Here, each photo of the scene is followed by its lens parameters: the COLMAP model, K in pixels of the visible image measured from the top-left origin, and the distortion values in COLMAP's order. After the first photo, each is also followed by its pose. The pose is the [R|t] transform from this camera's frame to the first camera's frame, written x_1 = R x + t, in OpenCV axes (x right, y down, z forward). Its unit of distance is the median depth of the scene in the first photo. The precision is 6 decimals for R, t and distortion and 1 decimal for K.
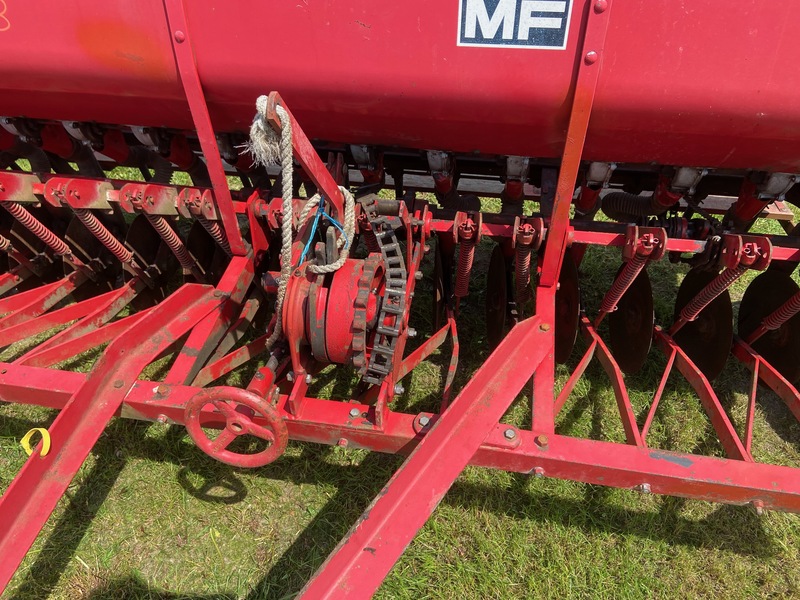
lens RADIAL K [[604.5, 0, 400.0], [0, 604.5, 300.0], [0, 0, 1]] dist [0.111568, -0.133762]
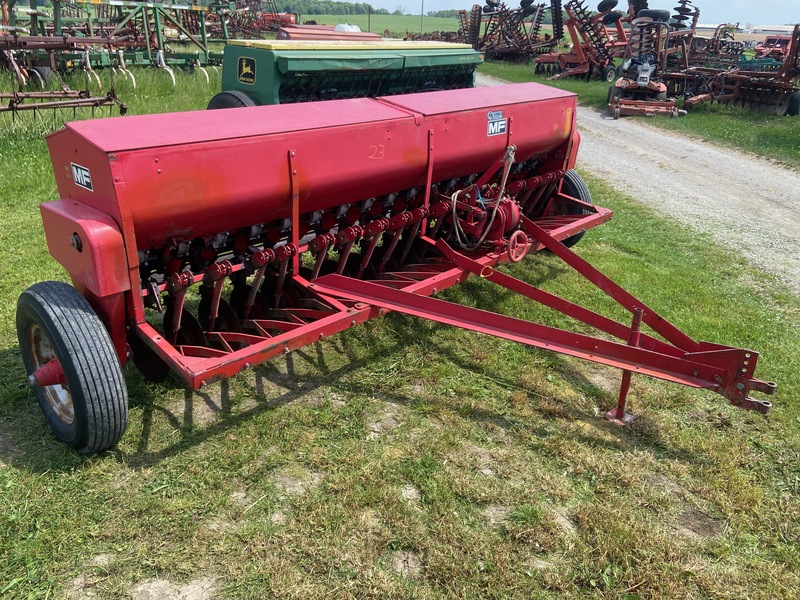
lens RADIAL K [[604.5, 0, 400.0], [0, 604.5, 300.0], [0, 0, 1]] dist [0.111568, -0.133762]
pose [[0.576497, -0.328809, 0.748022, -3.129714], [0.493385, 0.869809, 0.002093, 0.141752], [-0.651324, 0.367856, 0.663671, -0.637249]]
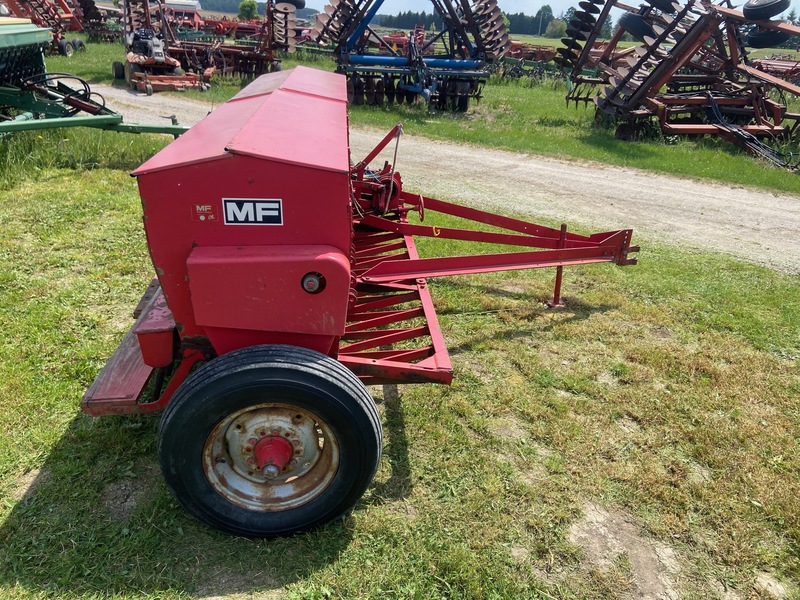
lens RADIAL K [[604.5, 0, 400.0], [0, 604.5, 300.0], [0, 0, 1]] dist [0.111568, -0.133762]
pose [[-0.255252, -0.419494, 0.871132, -3.771918], [0.559129, 0.671006, 0.486955, -1.308926], [-0.788810, 0.611372, 0.063275, 1.189564]]
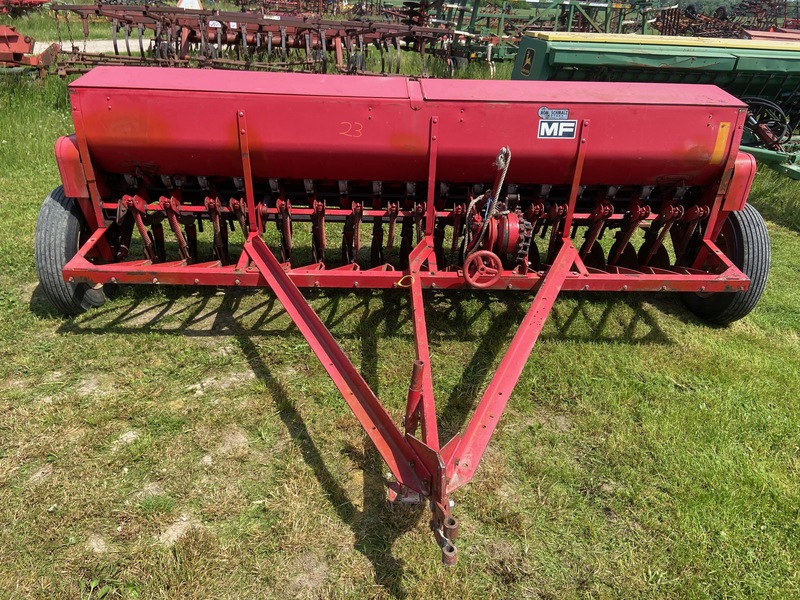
lens RADIAL K [[596.5, 0, 400.0], [0, 596.5, 300.0], [0, 0, 1]] dist [0.109888, -0.128351]
pose [[0.978213, -0.059703, 0.198836, -1.146491], [0.102019, 0.972379, -0.209933, 0.847083], [-0.180810, 0.225644, 0.957284, -1.407989]]
